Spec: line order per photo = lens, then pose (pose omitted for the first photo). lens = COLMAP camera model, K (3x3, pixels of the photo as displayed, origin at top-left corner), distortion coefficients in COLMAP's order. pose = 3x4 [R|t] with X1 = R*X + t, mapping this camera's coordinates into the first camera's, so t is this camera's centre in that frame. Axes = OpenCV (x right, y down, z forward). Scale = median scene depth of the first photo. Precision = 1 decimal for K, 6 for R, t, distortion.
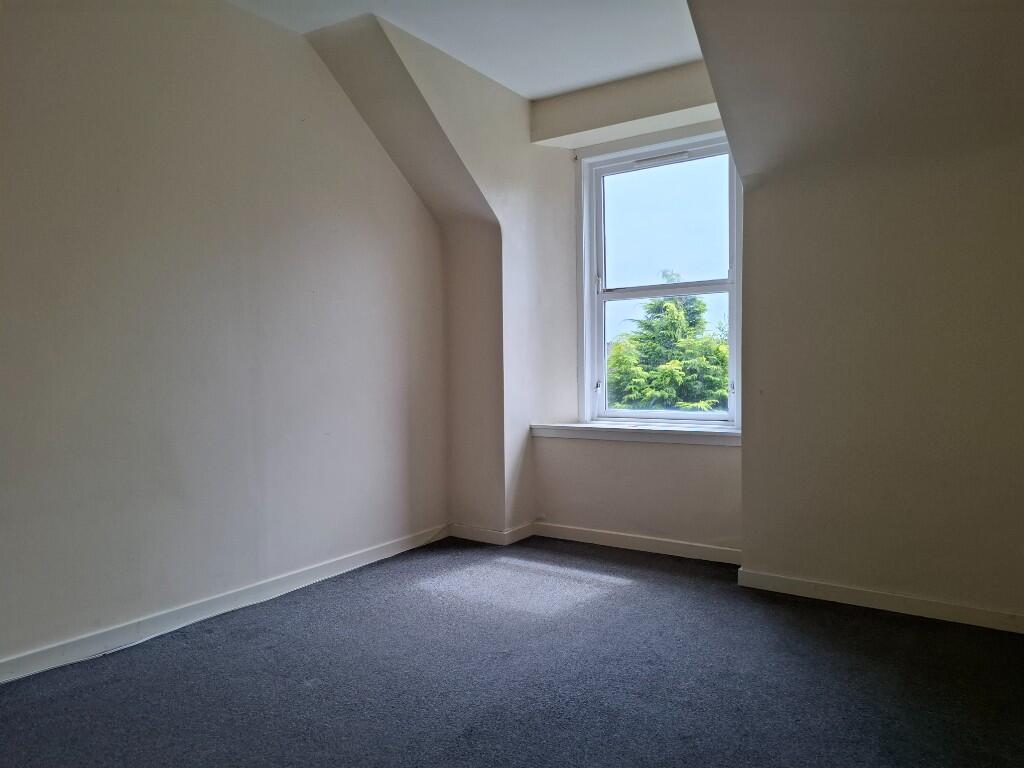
lens RADIAL K [[713.5, 0, 511.2], [0, 713.5, 404.7], [0, 0, 1]] dist [0.005767, 0.000691]
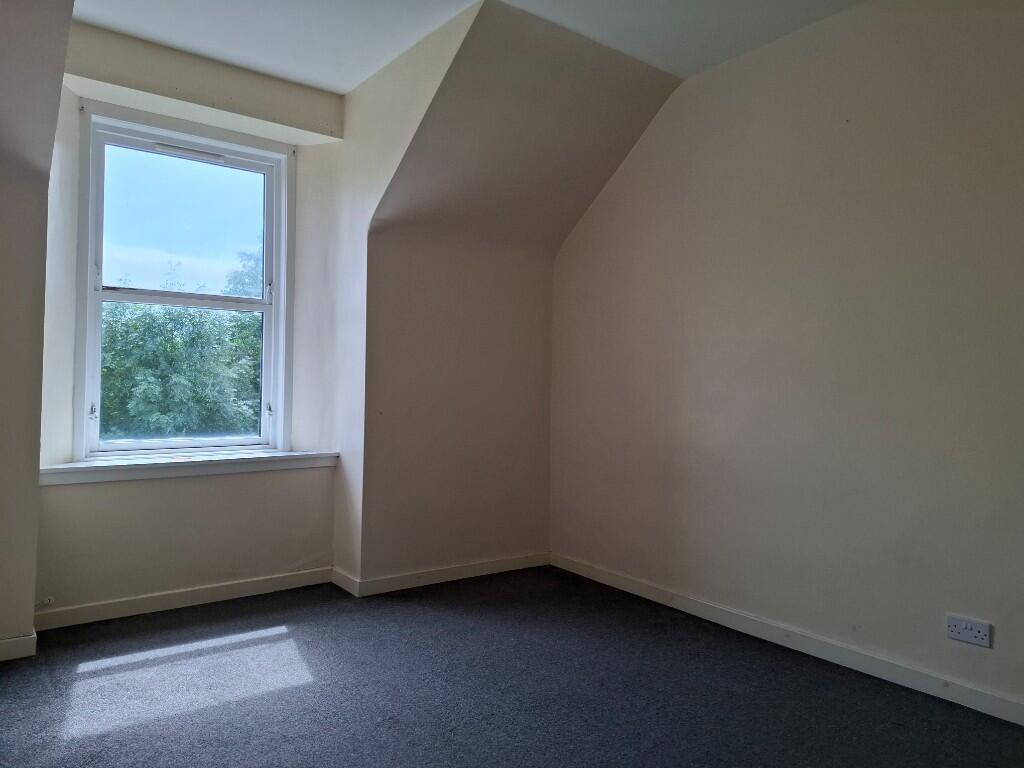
lens RADIAL K [[717.3, 0, 512.0], [0, 717.3, 384.0], [0, 0, 1]] dist [0.007444, -0.005091]
pose [[0.299918, 0.023059, 0.953686, -0.528797], [0.036856, 0.998681, -0.035738, -0.012450], [-0.953253, 0.045867, 0.298673, 0.382378]]
